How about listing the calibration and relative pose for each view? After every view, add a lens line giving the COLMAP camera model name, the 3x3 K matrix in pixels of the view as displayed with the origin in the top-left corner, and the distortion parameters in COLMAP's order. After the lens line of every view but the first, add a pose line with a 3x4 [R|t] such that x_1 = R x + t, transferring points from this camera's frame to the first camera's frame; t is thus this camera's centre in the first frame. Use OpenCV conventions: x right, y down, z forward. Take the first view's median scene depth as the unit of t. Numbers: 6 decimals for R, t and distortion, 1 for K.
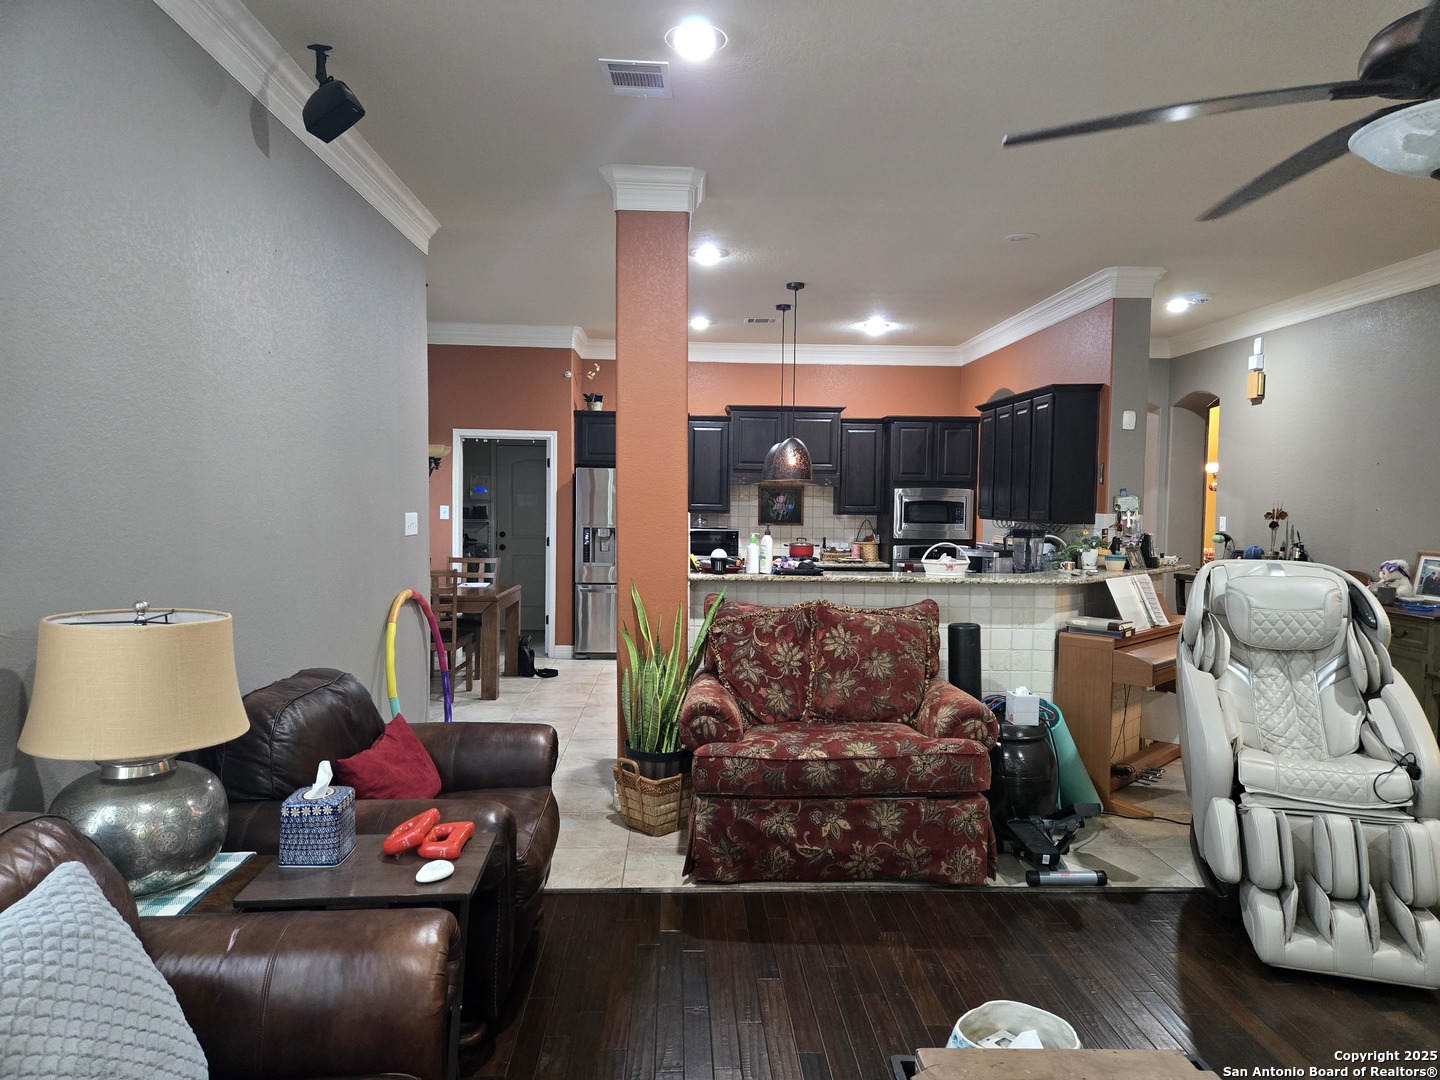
lens RADIAL K [[977.1, 0, 729.4], [0, 977.1, 545.1], [0, 0, 1]] dist [0.057432, -0.035208]
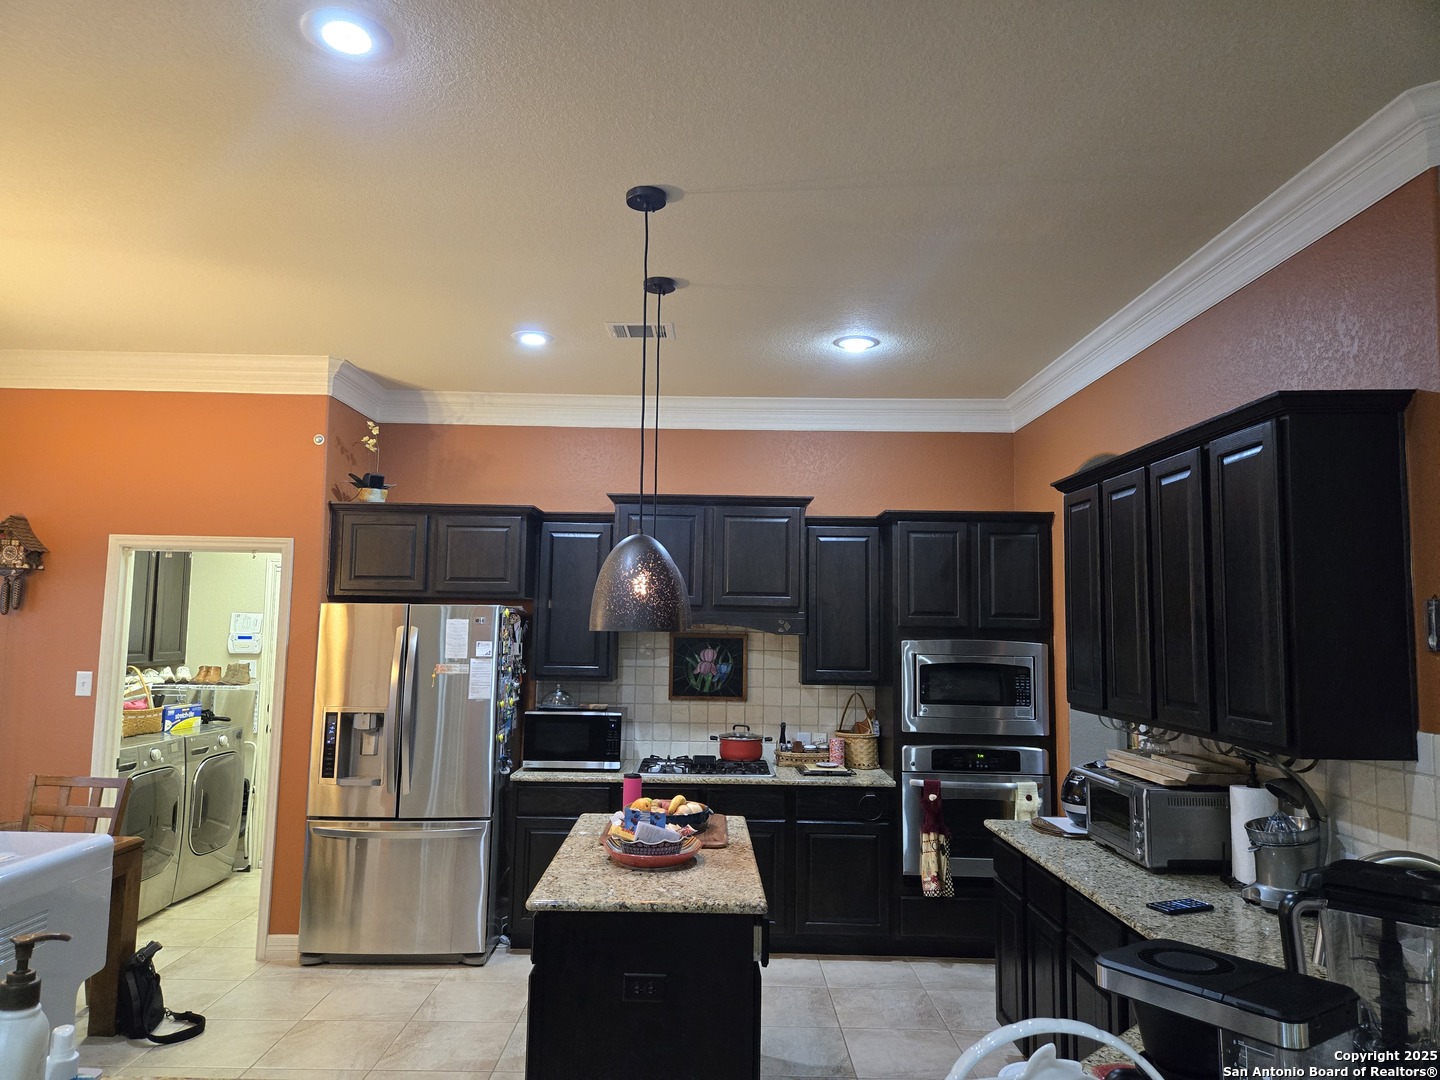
lens RADIAL K [[977.1, 0, 708.6], [0, 977.1, 539.1], [0, 0, 1]] dist [0.057432, -0.035208]
pose [[0.998480, -0.002859, -0.055049, 0.088293], [-0.004812, 0.990320, -0.138719, -0.036168], [0.054913, 0.138773, 0.988801, 0.427562]]
